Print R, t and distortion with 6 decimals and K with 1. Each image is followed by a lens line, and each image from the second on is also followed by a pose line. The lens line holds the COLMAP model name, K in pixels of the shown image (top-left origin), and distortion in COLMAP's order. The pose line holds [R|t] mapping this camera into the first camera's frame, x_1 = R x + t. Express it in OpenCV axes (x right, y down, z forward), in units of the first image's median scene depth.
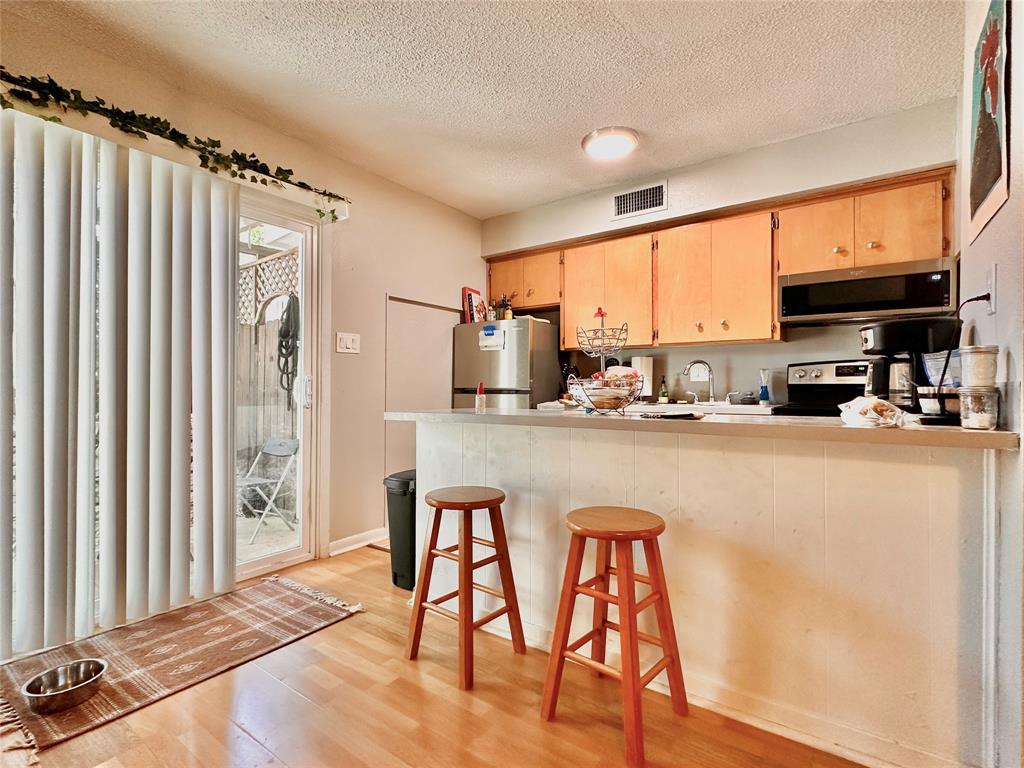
lens RADIAL K [[485.4, 0, 513.1], [0, 485.4, 384.3], [0, 0, 1]] dist [0.001350, 0.000121]
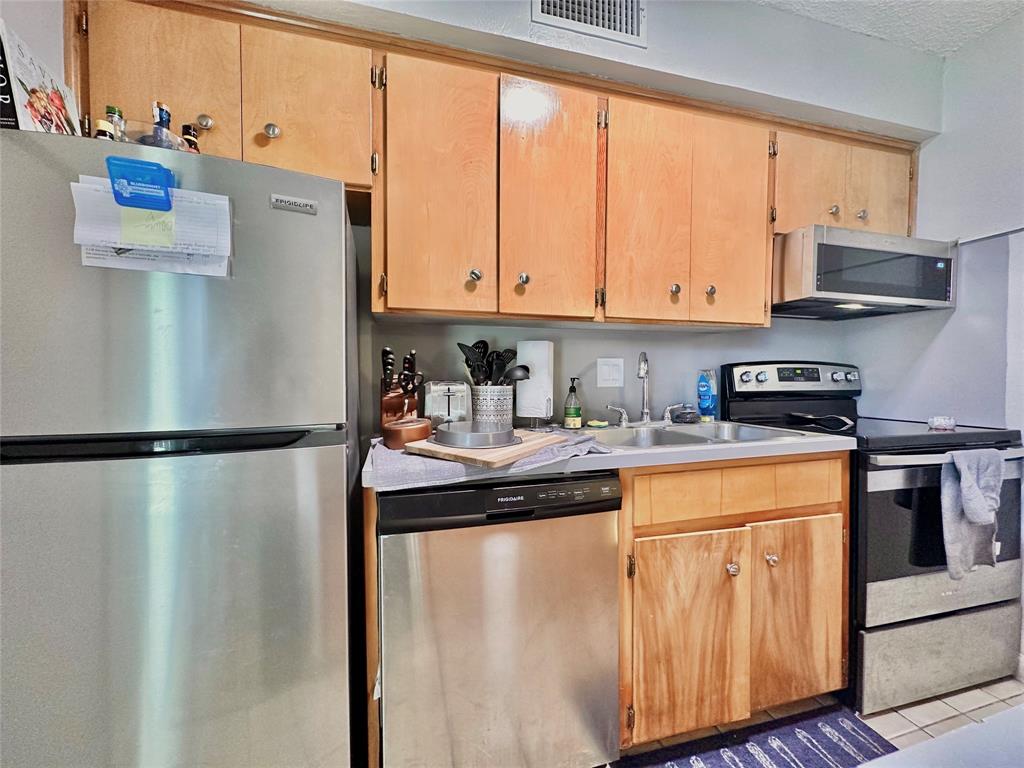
lens RADIAL K [[411.9, 0, 509.7], [0, 411.9, 379.3], [0, 0, 1]] dist [-0.003438, -0.000004]
pose [[0.630975, -0.005290, 0.775785, -0.108961], [-0.001212, 0.999969, 0.007804, -0.022625], [-0.775802, -0.005865, 0.630949, 0.883173]]
